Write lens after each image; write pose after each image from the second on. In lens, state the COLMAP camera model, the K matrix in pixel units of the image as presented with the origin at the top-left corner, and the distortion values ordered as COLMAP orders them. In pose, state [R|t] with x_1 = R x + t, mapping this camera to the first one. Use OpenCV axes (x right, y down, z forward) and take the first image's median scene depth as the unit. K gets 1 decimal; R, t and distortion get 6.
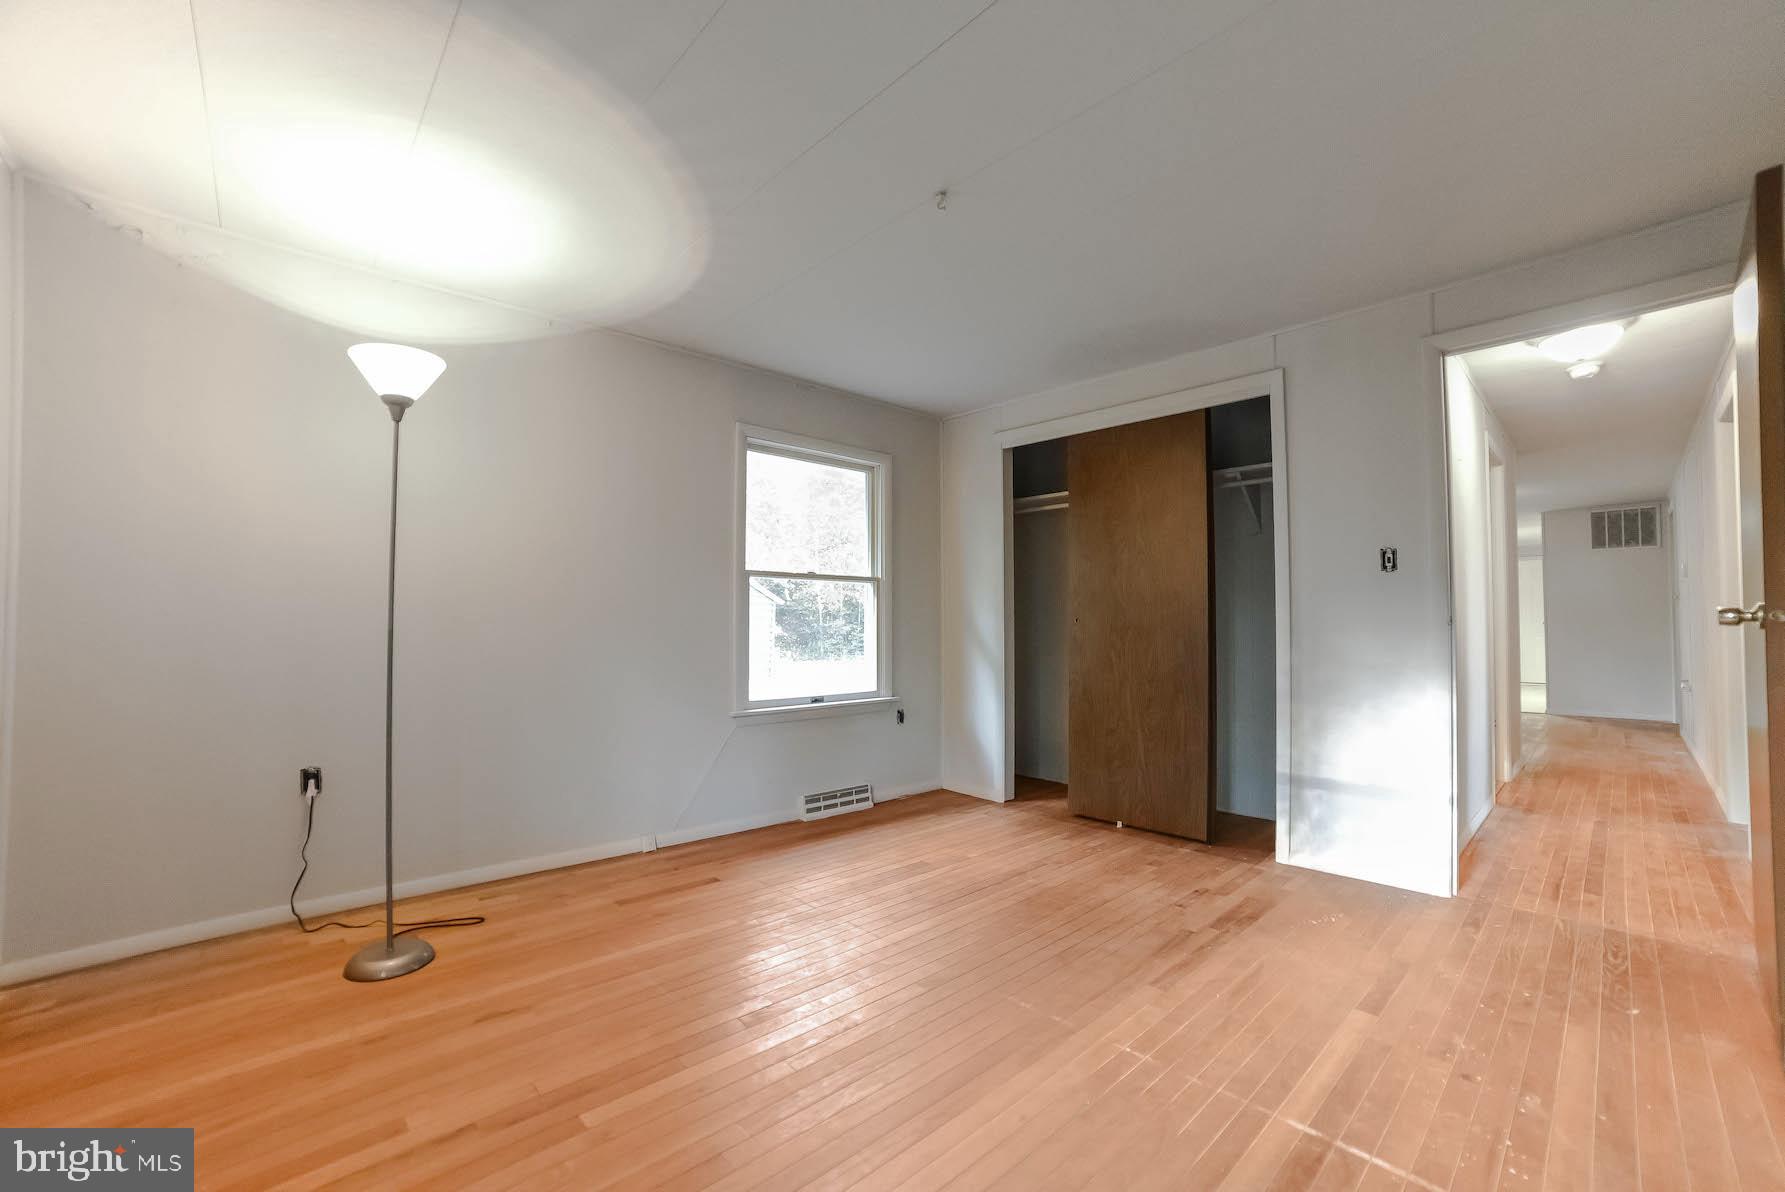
lens RADIAL K [[748.8, 0, 894.0], [0, 748.8, 601.6], [0, 0, 1]] dist [-0.093628, 0.041871]
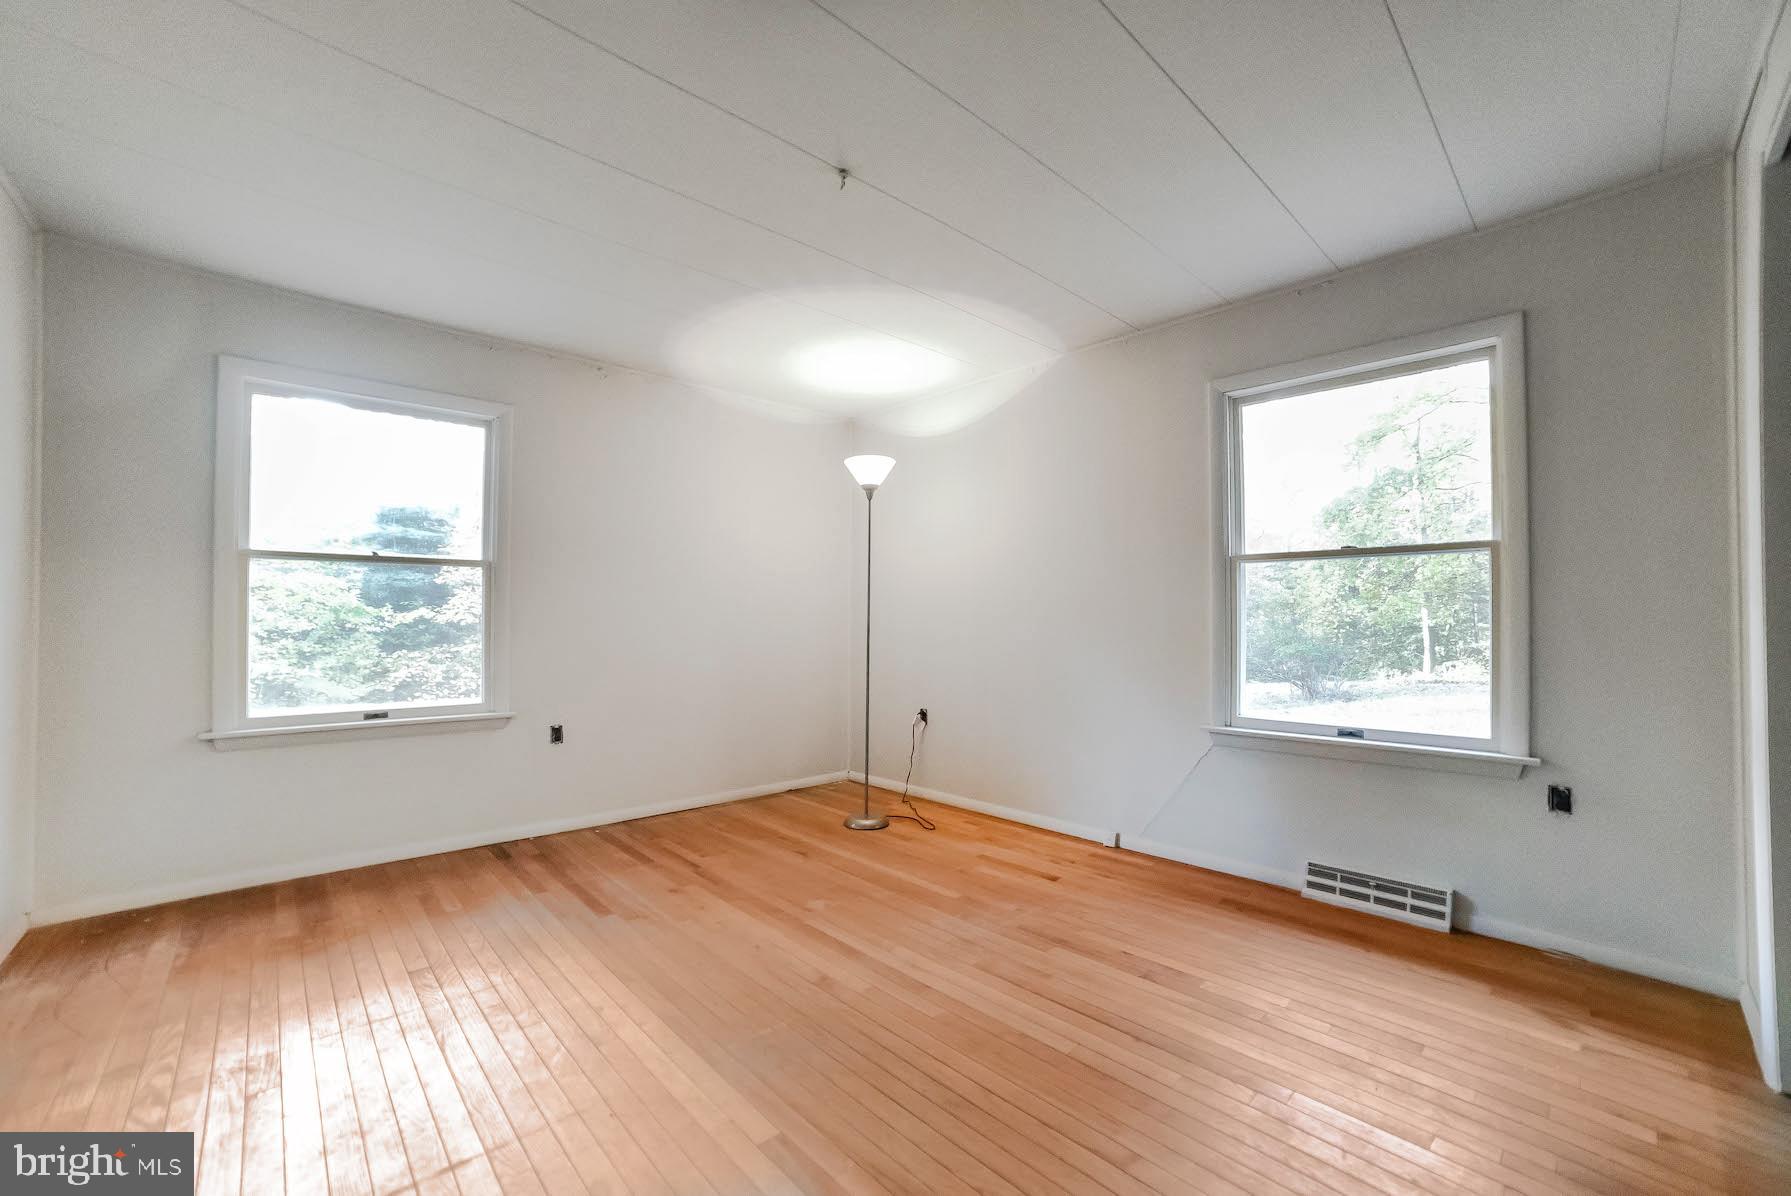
lens RADIAL K [[751.3, 0, 897.0], [0, 751.3, 603.6], [0, 0, 1]] dist [-0.093628, 0.041871]
pose [[-0.017636, -0.017767, -0.999687, 0.630860], [0.032250, 0.999312, -0.018330, 0.013384], [0.999324, -0.032563, -0.017051, 0.665897]]
